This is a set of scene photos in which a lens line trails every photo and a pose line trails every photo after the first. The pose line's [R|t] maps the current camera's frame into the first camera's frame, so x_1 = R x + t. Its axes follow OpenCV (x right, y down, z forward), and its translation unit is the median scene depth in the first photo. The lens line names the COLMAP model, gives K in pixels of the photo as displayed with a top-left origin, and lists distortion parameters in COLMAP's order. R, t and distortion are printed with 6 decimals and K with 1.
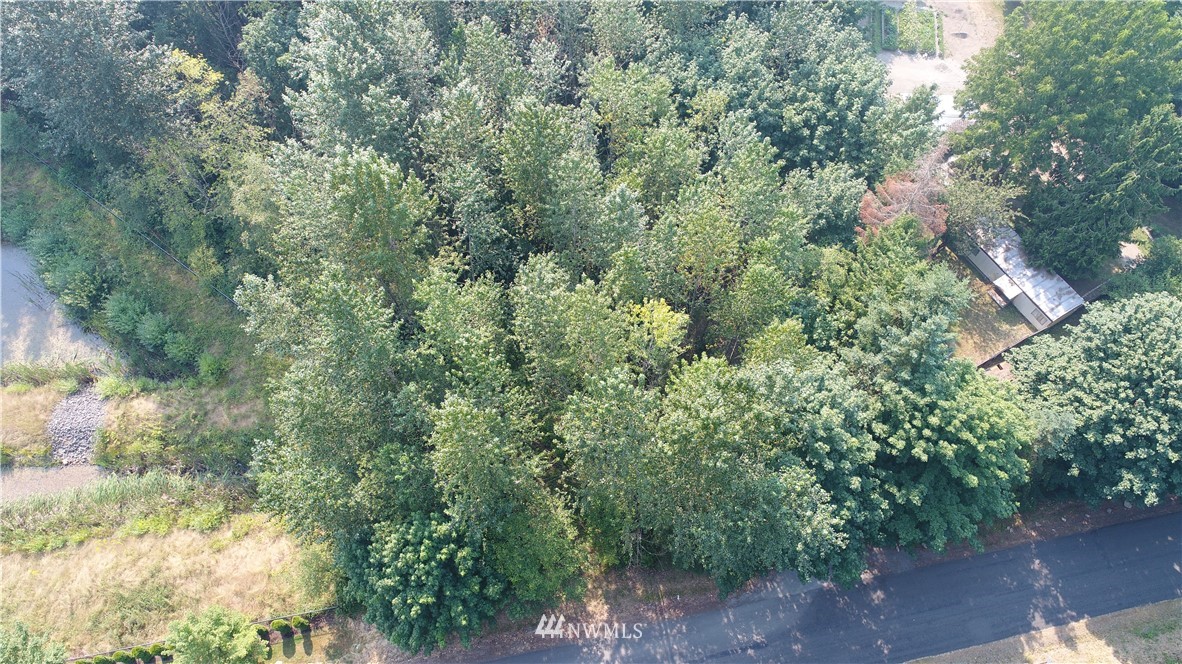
lens RADIAL K [[795.0, 0, 591.0], [0, 795.0, 332.0], [0, 0, 1]] dist [-0.001778, 0.003561]
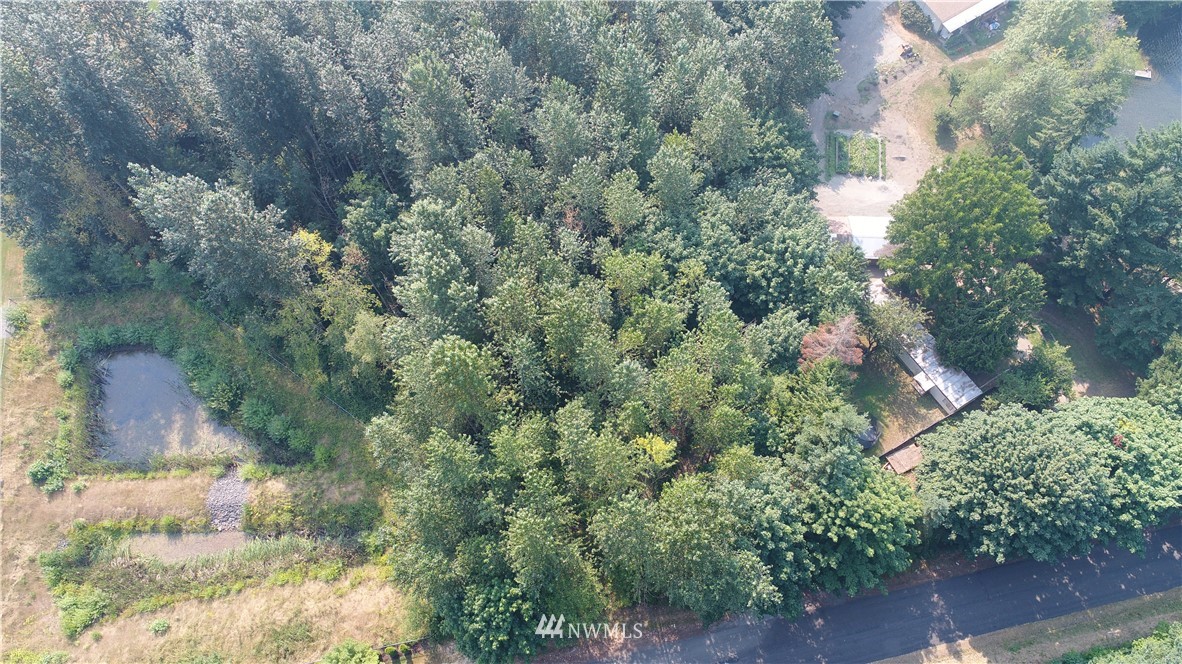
lens RADIAL K [[795.0, 0, 591.0], [0, 795.0, 332.0], [0, 0, 1]] dist [-0.001778, 0.003561]
pose [[0.999832, -0.016563, -0.007864, -0.016194], [0.016689, 0.999729, 0.016199, -0.202437], [0.007593, -0.016328, 0.999838, -0.376599]]
